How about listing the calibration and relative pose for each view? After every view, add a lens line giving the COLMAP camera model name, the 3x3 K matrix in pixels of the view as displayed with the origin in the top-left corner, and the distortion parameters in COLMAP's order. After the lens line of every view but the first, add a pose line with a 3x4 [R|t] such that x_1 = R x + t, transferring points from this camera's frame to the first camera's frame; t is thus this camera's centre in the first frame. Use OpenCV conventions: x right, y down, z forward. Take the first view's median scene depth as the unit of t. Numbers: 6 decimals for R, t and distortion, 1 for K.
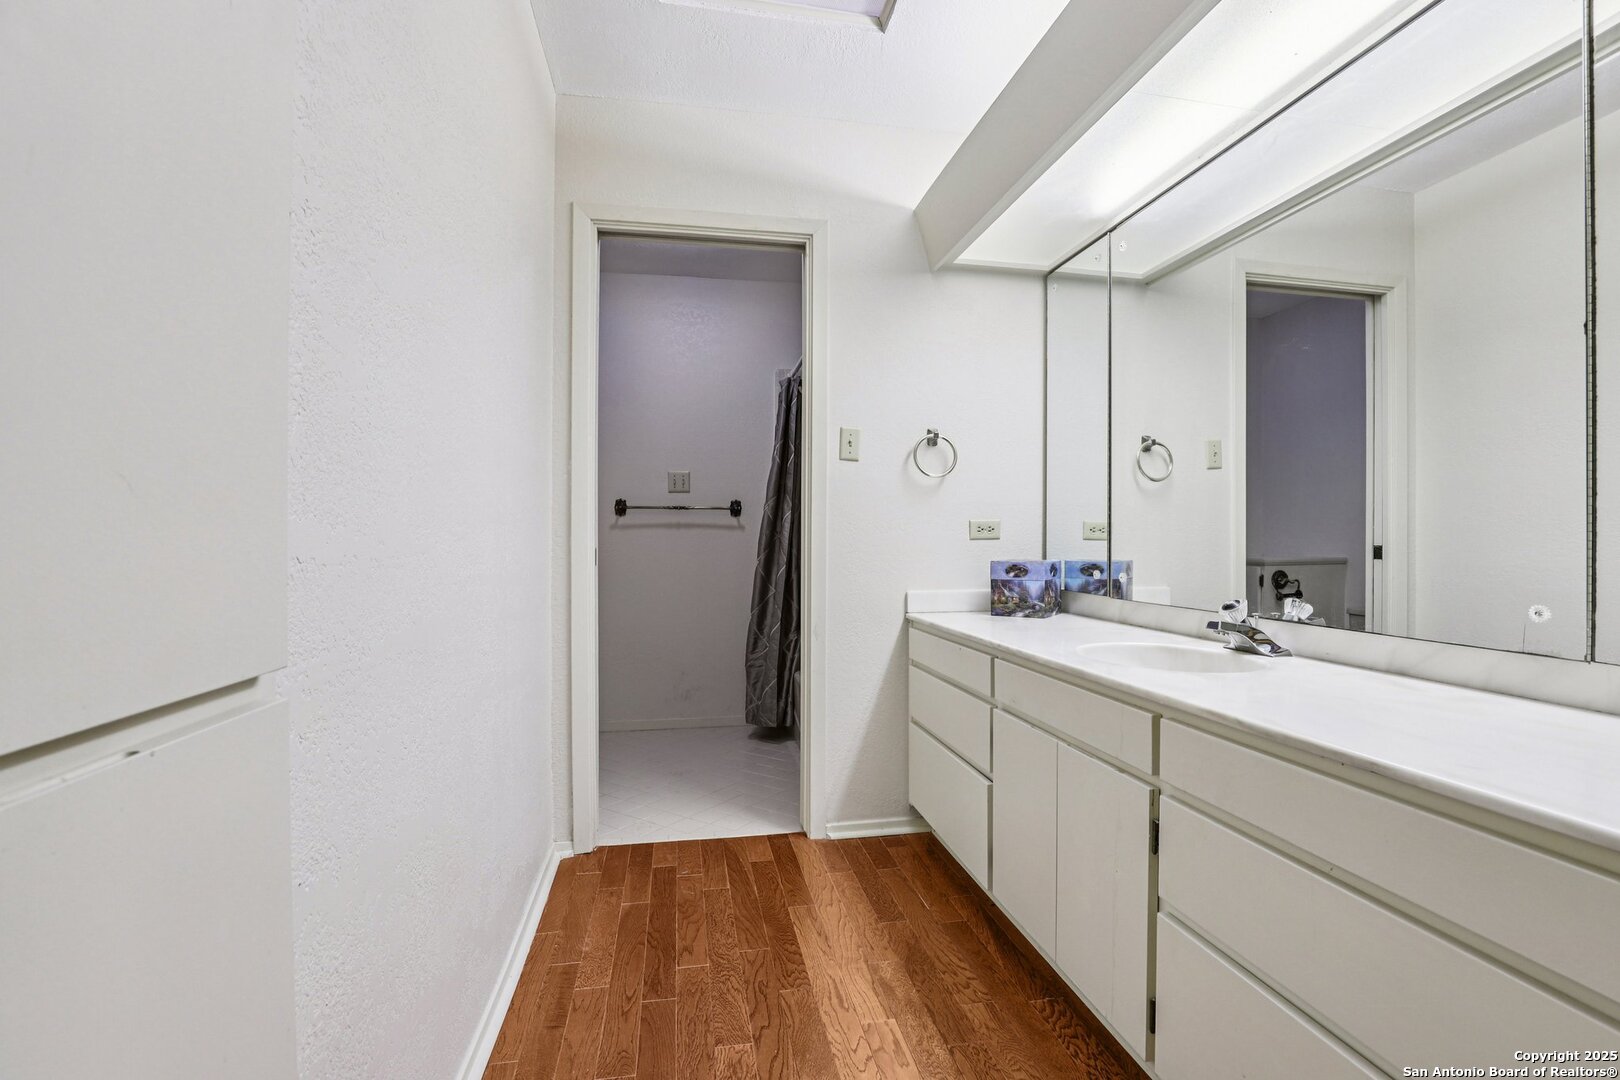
lens RADIAL K [[766.2, 0, 810.5], [0, 766.2, 540.4], [0, 0, 1]] dist [-0.031740, 0.001811]
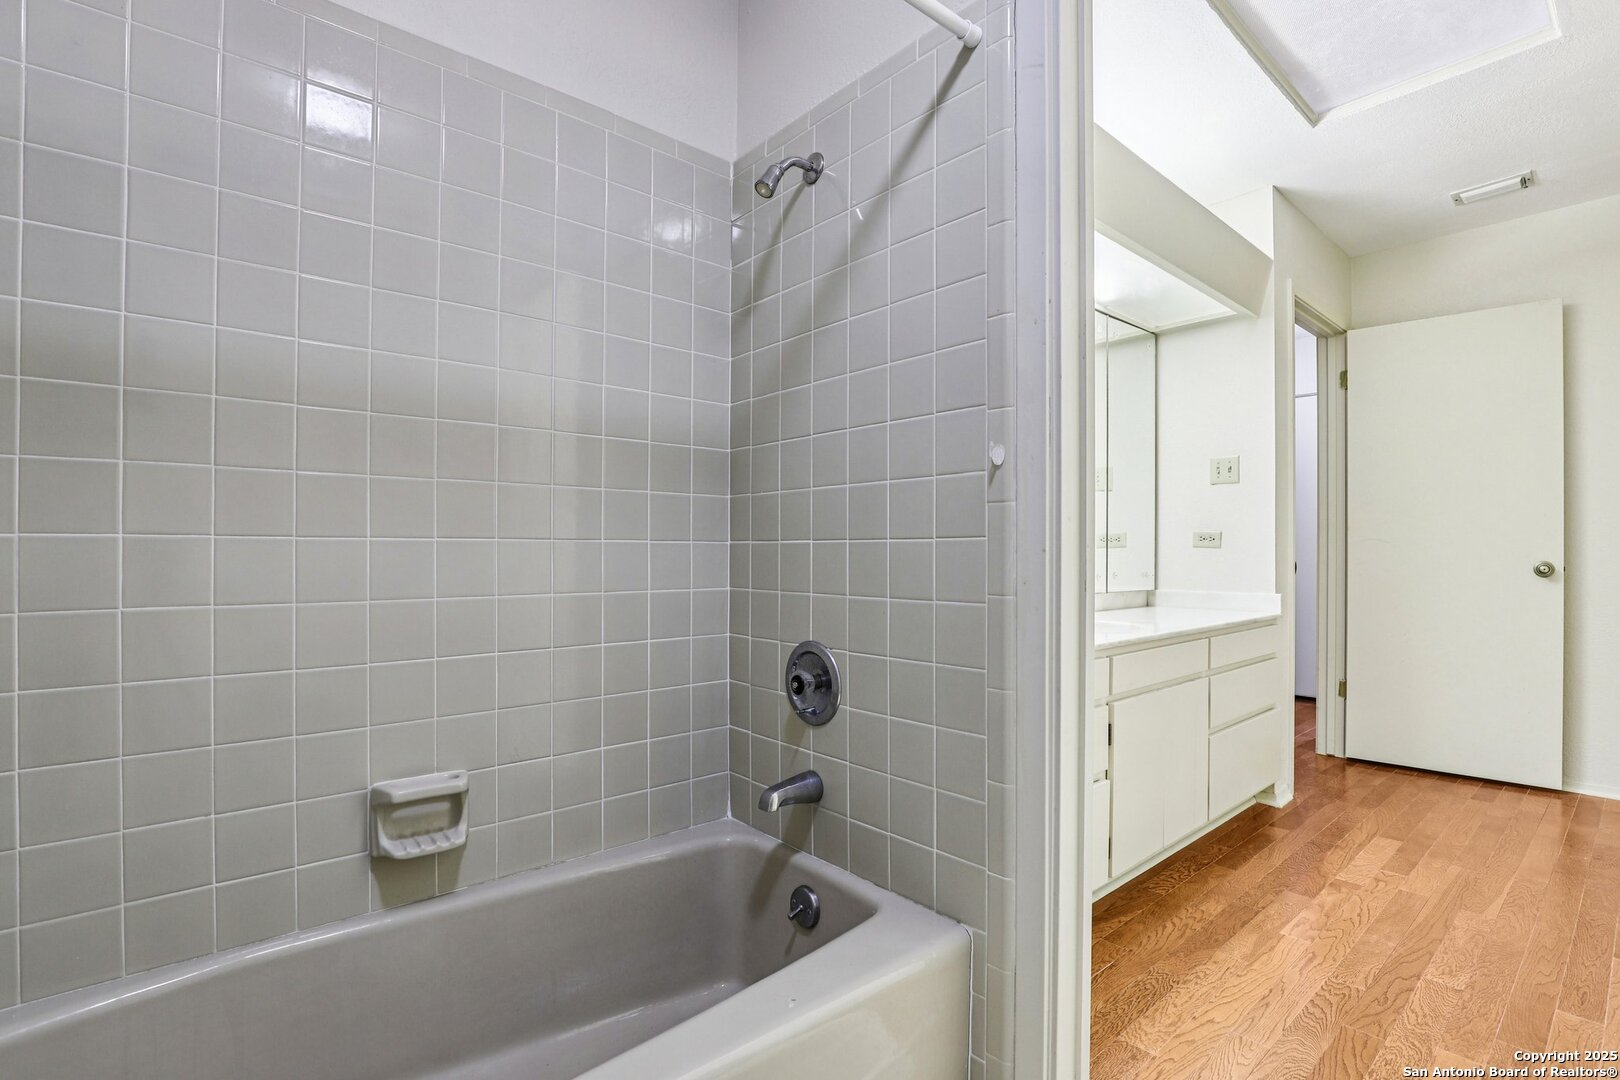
lens RADIAL K [[766.2, 0, 806.4], [0, 766.2, 551.4], [0, 0, 1]] dist [-0.031740, 0.001811]
pose [[-0.512019, 0.010105, 0.858915, -0.516171], [0.004844, 0.999949, -0.008876, 0.015328], [-0.858960, -0.000384, -0.512042, 2.142956]]
